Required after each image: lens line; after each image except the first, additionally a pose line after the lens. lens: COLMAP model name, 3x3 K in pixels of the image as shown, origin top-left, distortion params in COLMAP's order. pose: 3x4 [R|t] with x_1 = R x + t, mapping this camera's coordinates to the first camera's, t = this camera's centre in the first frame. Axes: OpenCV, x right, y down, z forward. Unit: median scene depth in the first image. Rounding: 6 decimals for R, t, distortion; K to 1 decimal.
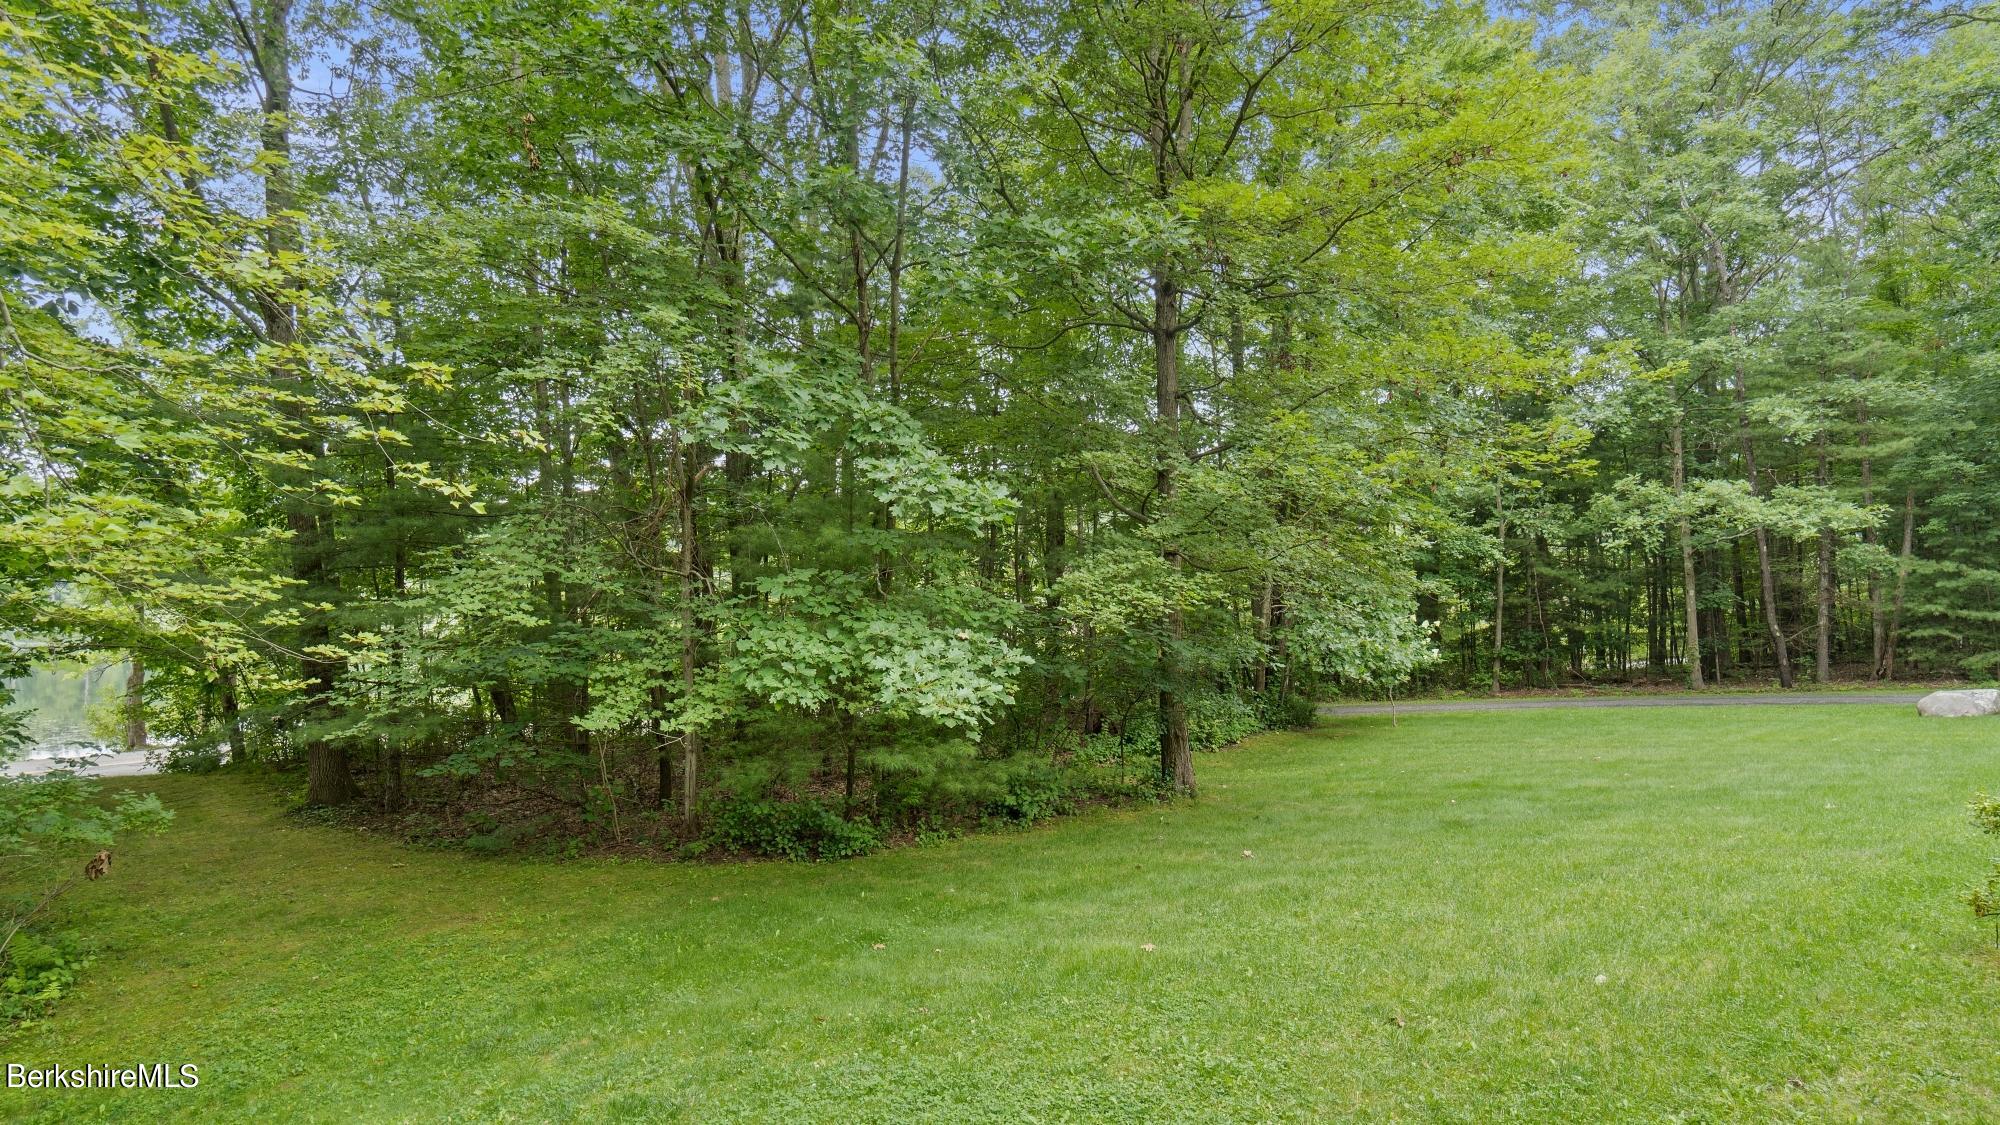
lens RADIAL K [[1241.4, 0, 1001.8], [0, 1241.4, 568.0], [0, 0, 1]] dist [-0.003944, 0.000444]
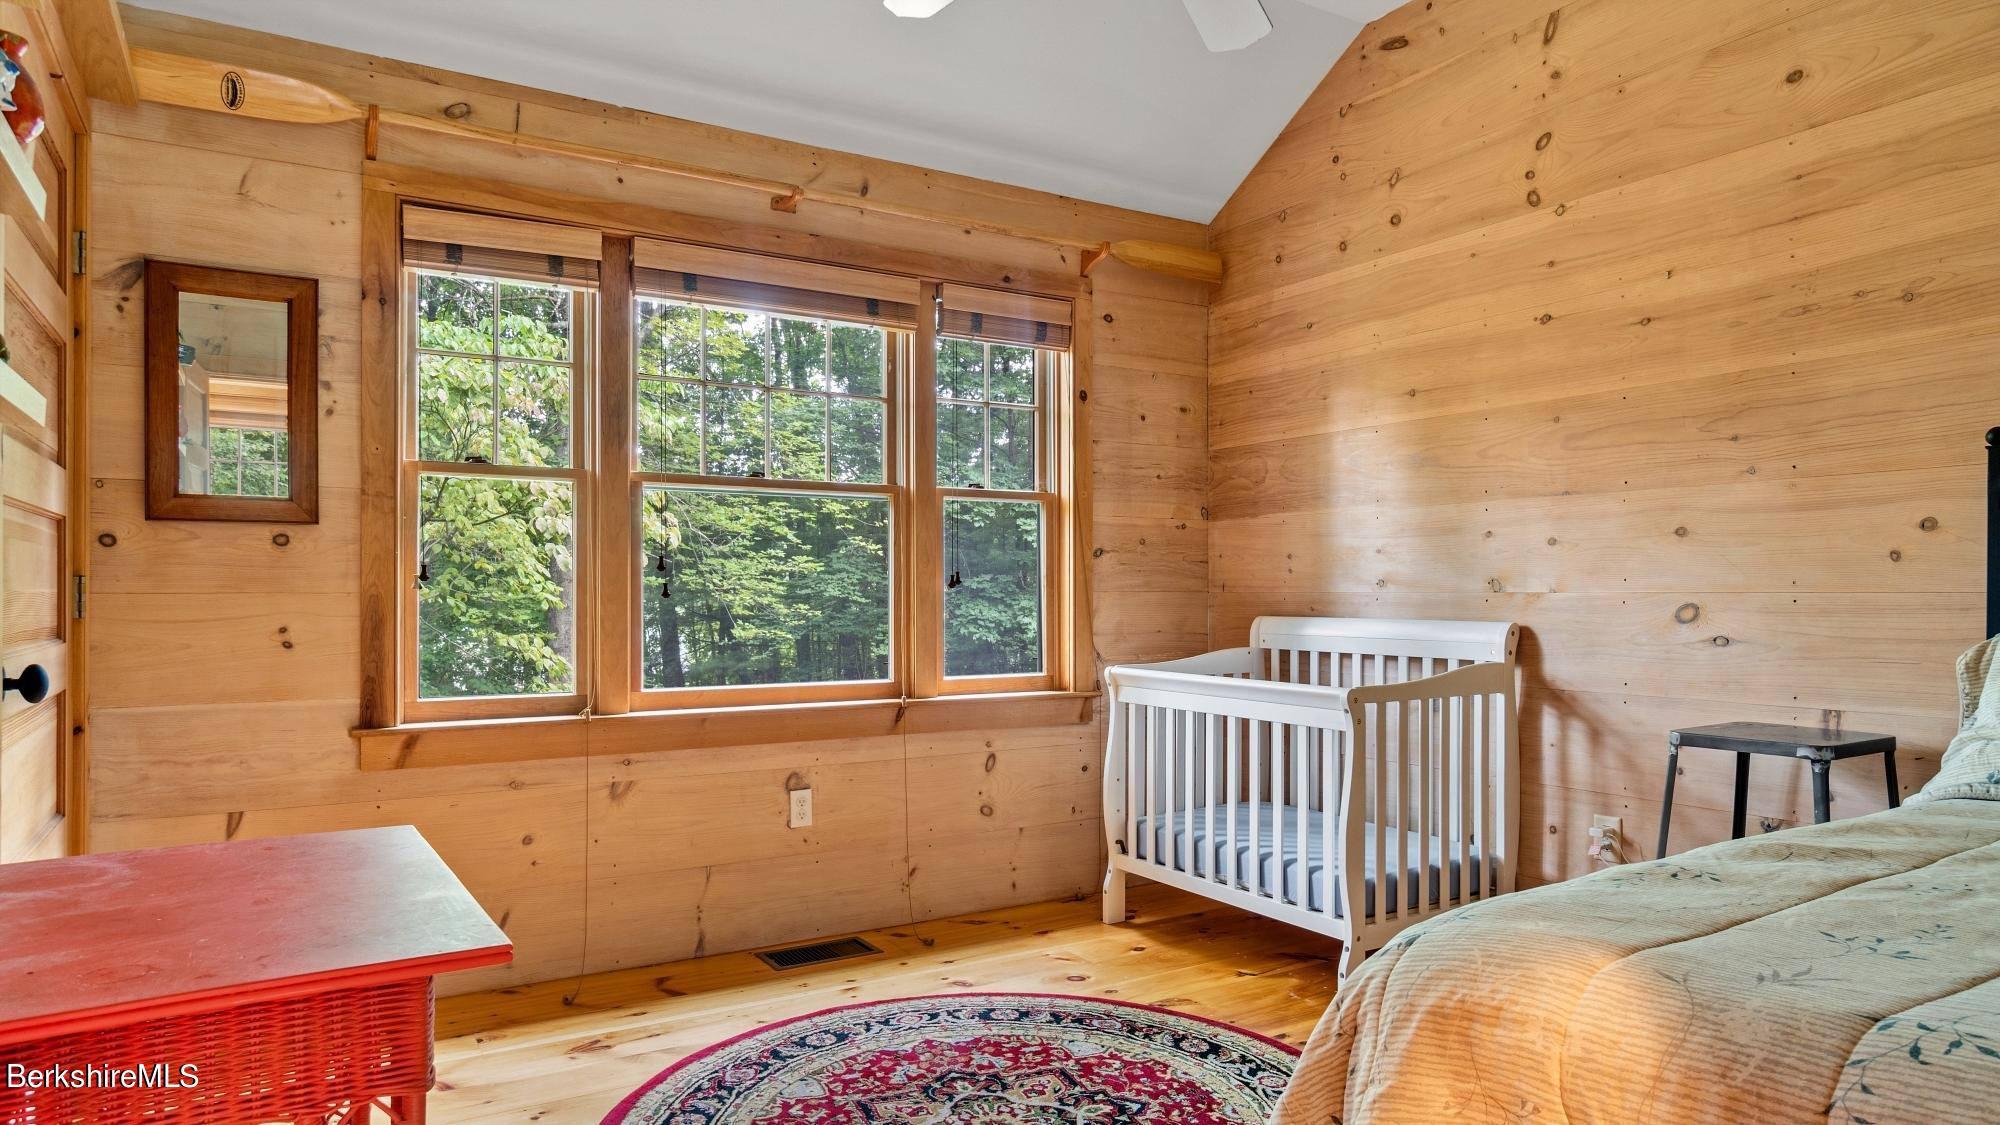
lens RADIAL K [[1241.4, 0, 1002.2], [0, 1241.4, 571.7], [0, 0, 1]] dist [-0.003944, 0.000444]
pose [[0.996279, 0.001299, -0.086174, 0.034099], [-0.001070, 0.999996, 0.002710, -0.007699], [0.086177, -0.002608, 0.996276, -0.977859]]
